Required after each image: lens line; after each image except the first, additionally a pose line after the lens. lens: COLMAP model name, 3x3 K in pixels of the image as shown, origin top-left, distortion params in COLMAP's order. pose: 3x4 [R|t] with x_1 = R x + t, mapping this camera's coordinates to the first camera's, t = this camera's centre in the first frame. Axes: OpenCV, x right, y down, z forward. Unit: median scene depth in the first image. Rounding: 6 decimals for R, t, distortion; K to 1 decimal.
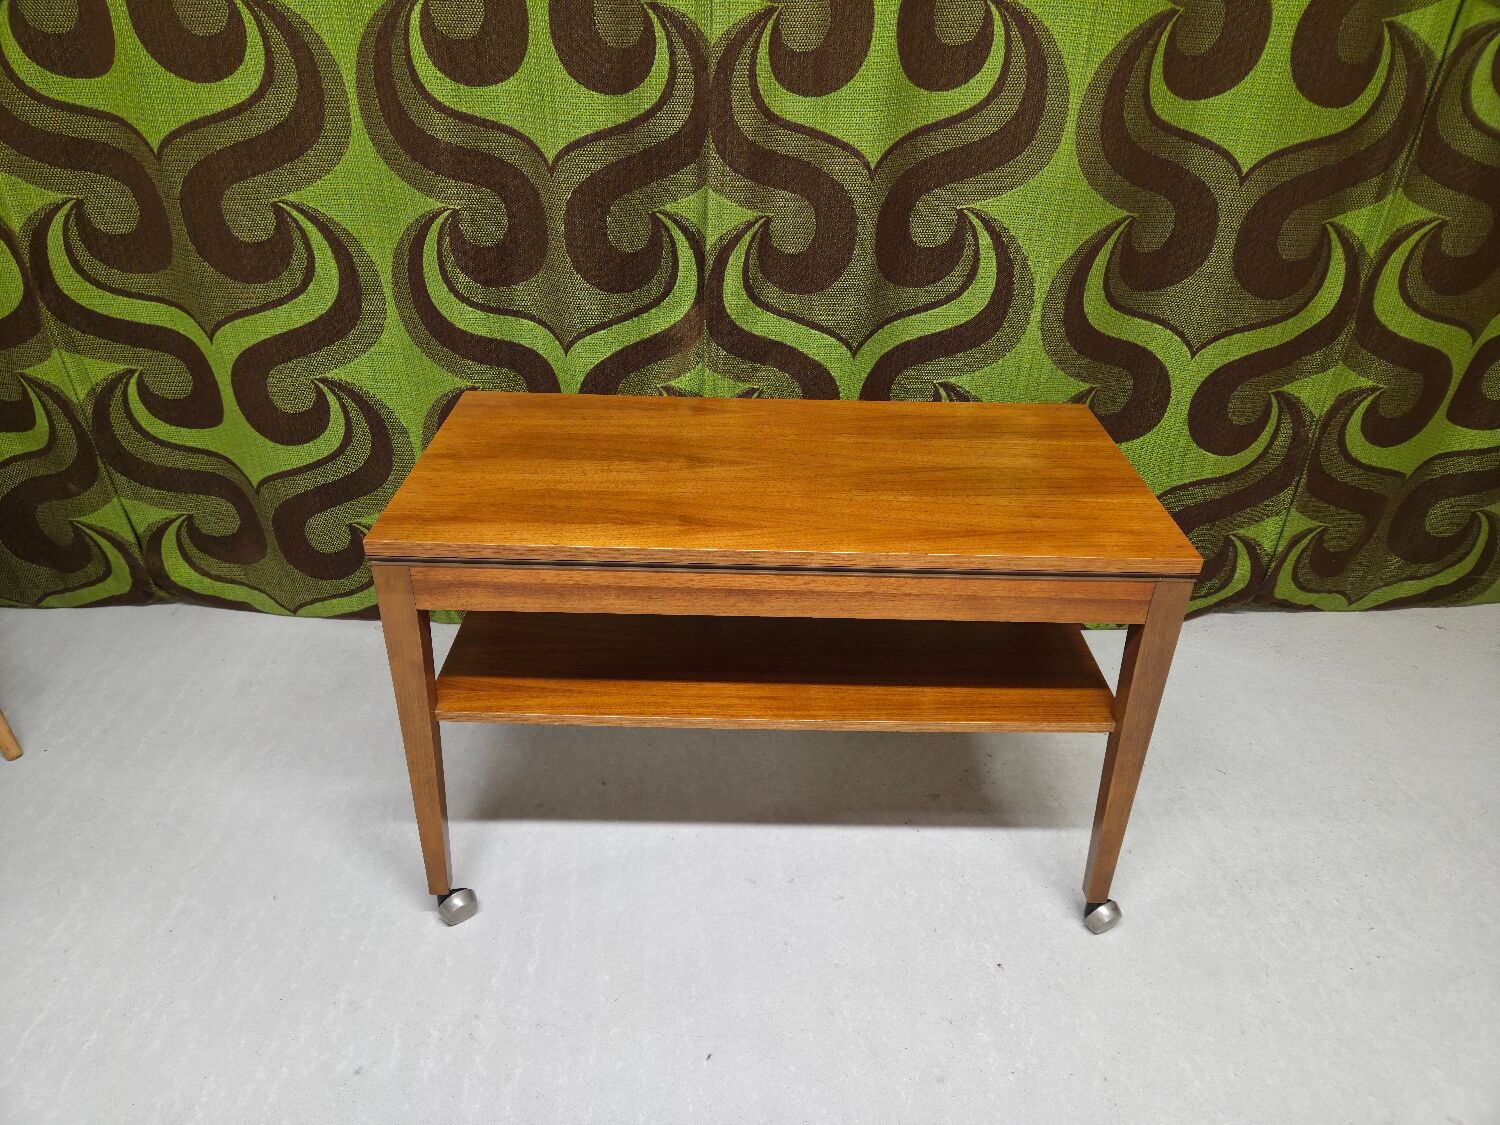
lens RADIAL K [[1023.7, 0, 755.0], [0, 1023.7, 572.9], [0, 0, 1]] dist [0.075615, -0.061448]
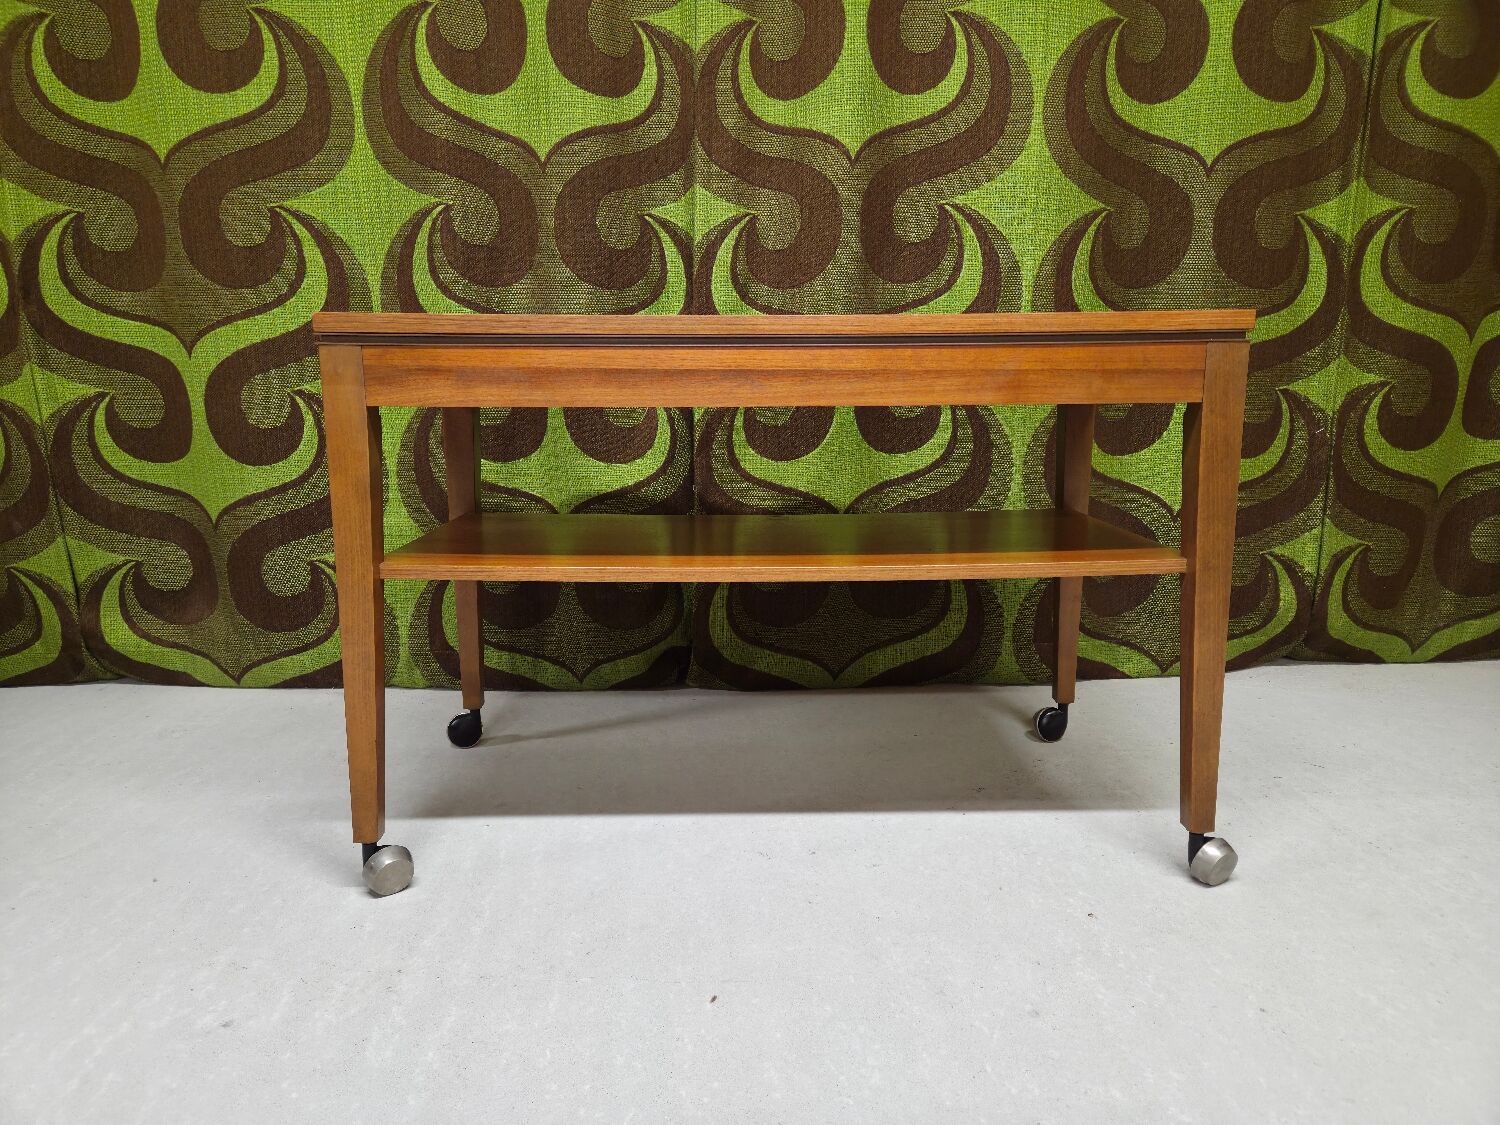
lens RADIAL K [[1022.1, 0, 750.0], [0, 1022.1, 562.5], [0, 0, 1]] dist [0.074443, -0.061521]
pose [[0.999424, -0.032794, 0.008779, -0.011922], [0.033790, 0.935913, -0.350607, 0.340816], [0.003282, 0.350701, 0.936482, 0.165596]]
